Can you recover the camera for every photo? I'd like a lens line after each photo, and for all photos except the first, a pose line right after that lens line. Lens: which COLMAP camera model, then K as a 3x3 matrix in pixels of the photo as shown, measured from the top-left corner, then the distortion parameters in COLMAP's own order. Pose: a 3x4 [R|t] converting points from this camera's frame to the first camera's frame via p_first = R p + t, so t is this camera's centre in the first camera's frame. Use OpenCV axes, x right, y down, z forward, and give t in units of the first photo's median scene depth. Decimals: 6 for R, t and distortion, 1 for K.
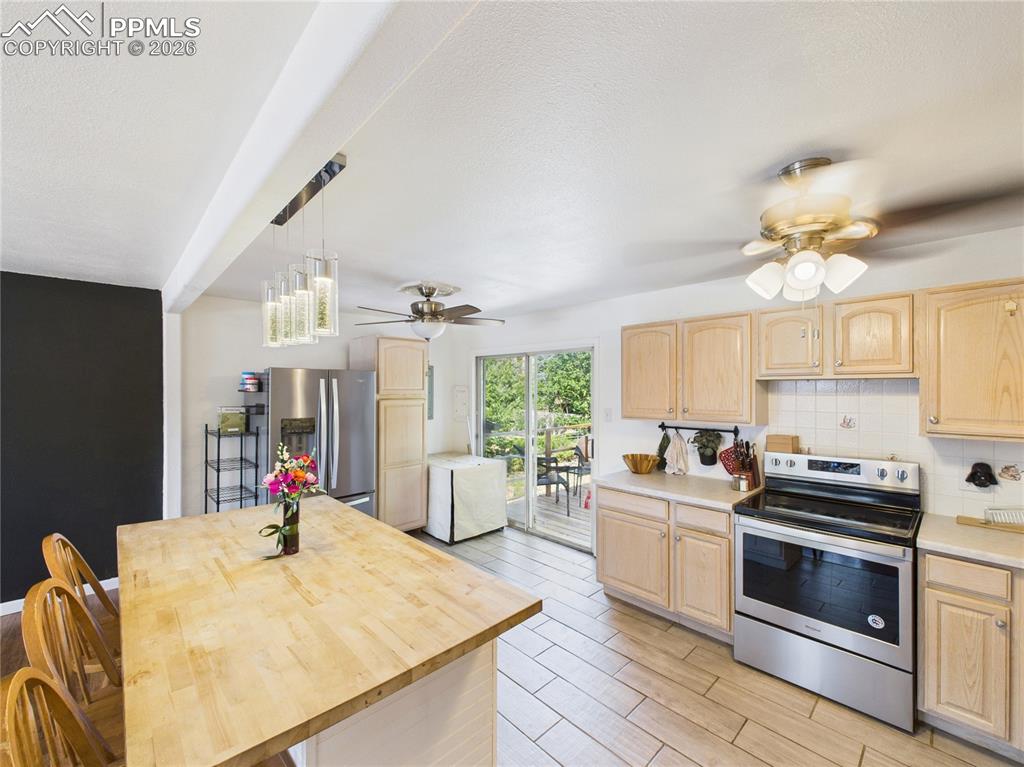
lens RADIAL K [[422.5, 0, 509.4], [0, 422.5, 388.4], [0, 0, 1]] dist [-0.001252, 0.000174]
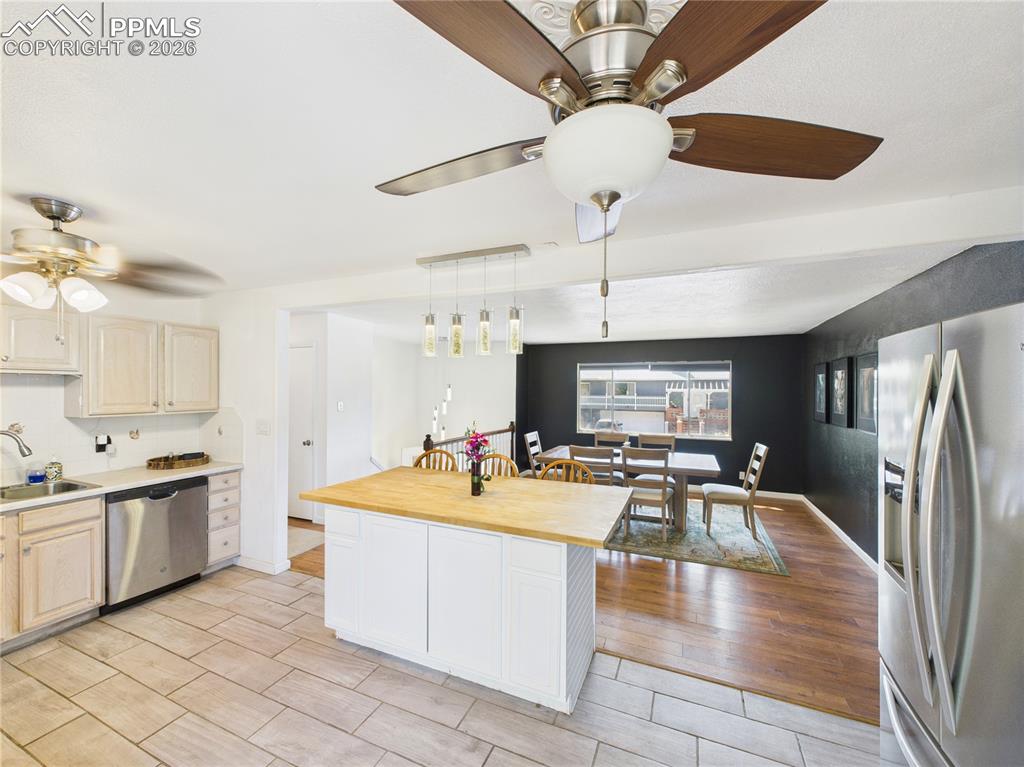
lens RADIAL K [[409.8, 0, 512.5], [0, 409.8, 391.2], [0, 0, 1]] dist [-0.001084, -0.000170]
pose [[-0.919384, -0.004583, -0.393334, -0.038704], [-0.007695, 0.999950, 0.006335, 0.006159], [0.393286, 0.008851, -0.919374, 1.502773]]
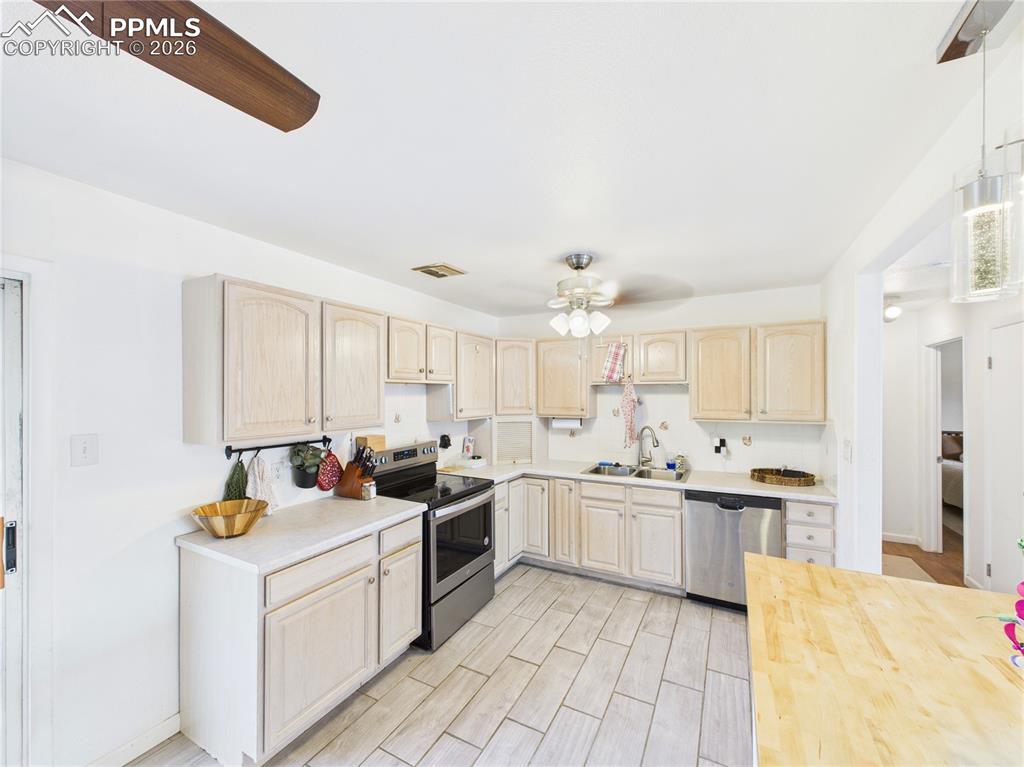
lens RADIAL K [[409.8, 0, 512.5], [0, 409.8, 391.2], [0, 0, 1]] dist [-0.001084, -0.000170]
pose [[-0.316467, 0.005420, 0.948588, -0.429735], [0.001409, 0.999985, -0.005244, 0.007326], [-0.948603, -0.000323, -0.316470, 1.000325]]
